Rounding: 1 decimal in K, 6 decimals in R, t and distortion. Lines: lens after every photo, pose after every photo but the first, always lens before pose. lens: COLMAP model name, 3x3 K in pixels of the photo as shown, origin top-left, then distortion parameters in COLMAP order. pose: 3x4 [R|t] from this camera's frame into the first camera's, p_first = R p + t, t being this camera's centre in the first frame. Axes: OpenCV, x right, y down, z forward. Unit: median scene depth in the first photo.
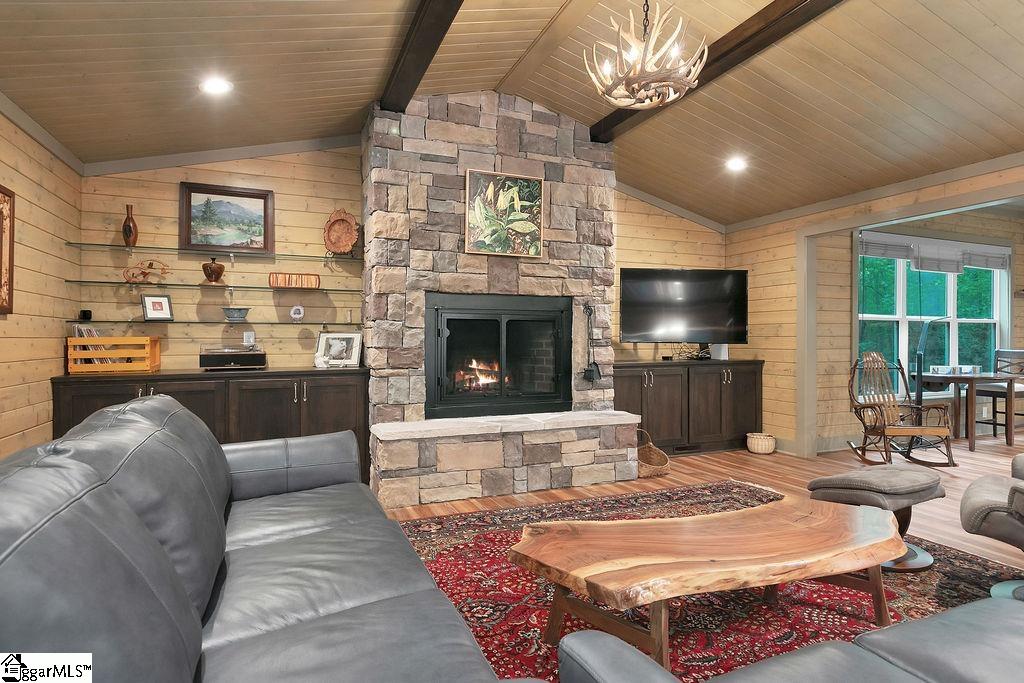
lens RADIAL K [[566.5, 0, 525.7], [0, 566.5, 336.6], [0, 0, 1]] dist [0.001631, 0.000251]
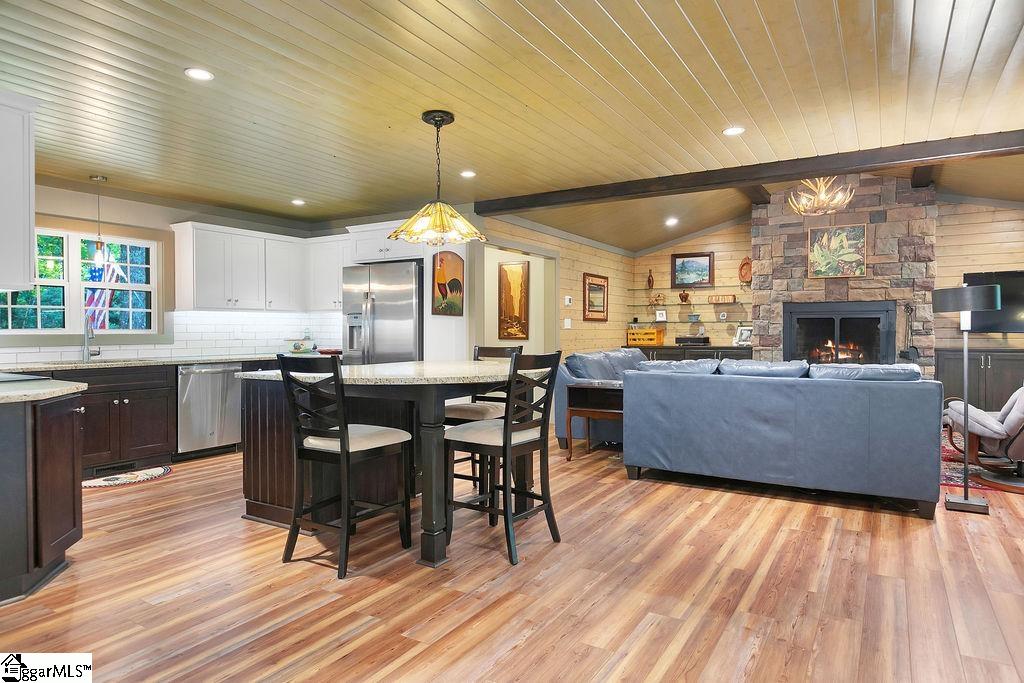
lens RADIAL K [[566.5, 0, 525.7], [0, 566.5, 336.6], [0, 0, 1]] dist [0.001631, 0.000251]
pose [[0.593826, 0.007830, -0.804556, 0.733162], [0.006278, 0.999877, 0.014365, -0.005319], [0.804569, -0.013582, 0.593703, -0.652785]]
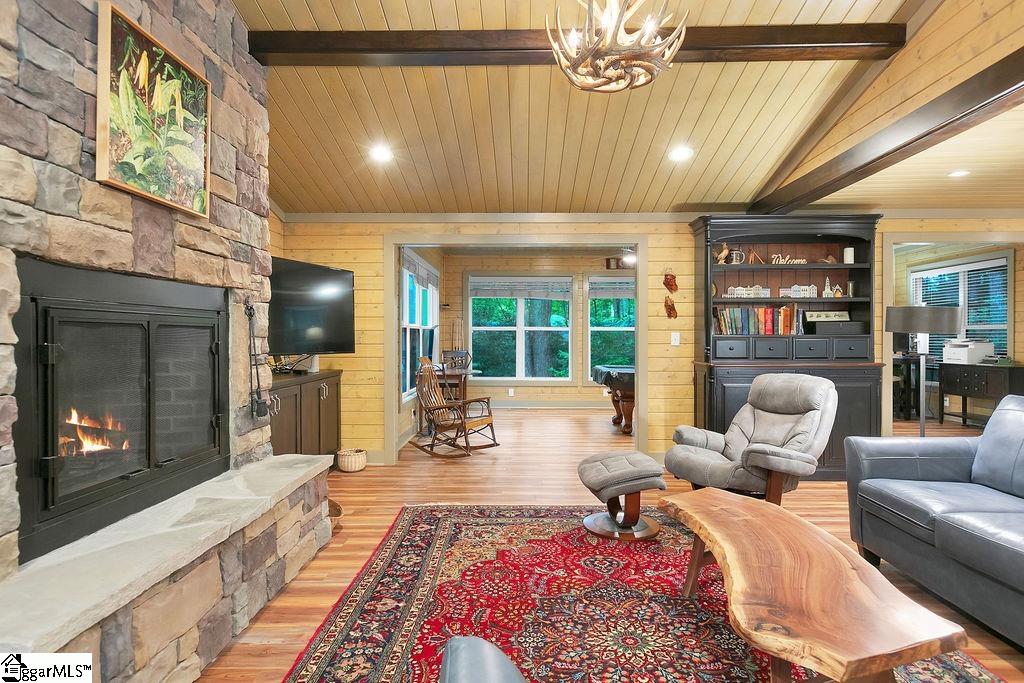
lens RADIAL K [[556.3, 0, 512.0], [0, 556.3, 341.5], [0, 0, 1]] dist [0.003581, 0.000102]
pose [[0.402287, -0.011629, 0.915440, -0.385489], [-0.003399, 0.999893, 0.014196, -0.023141], [-0.915507, -0.008823, 0.402205, 0.498408]]
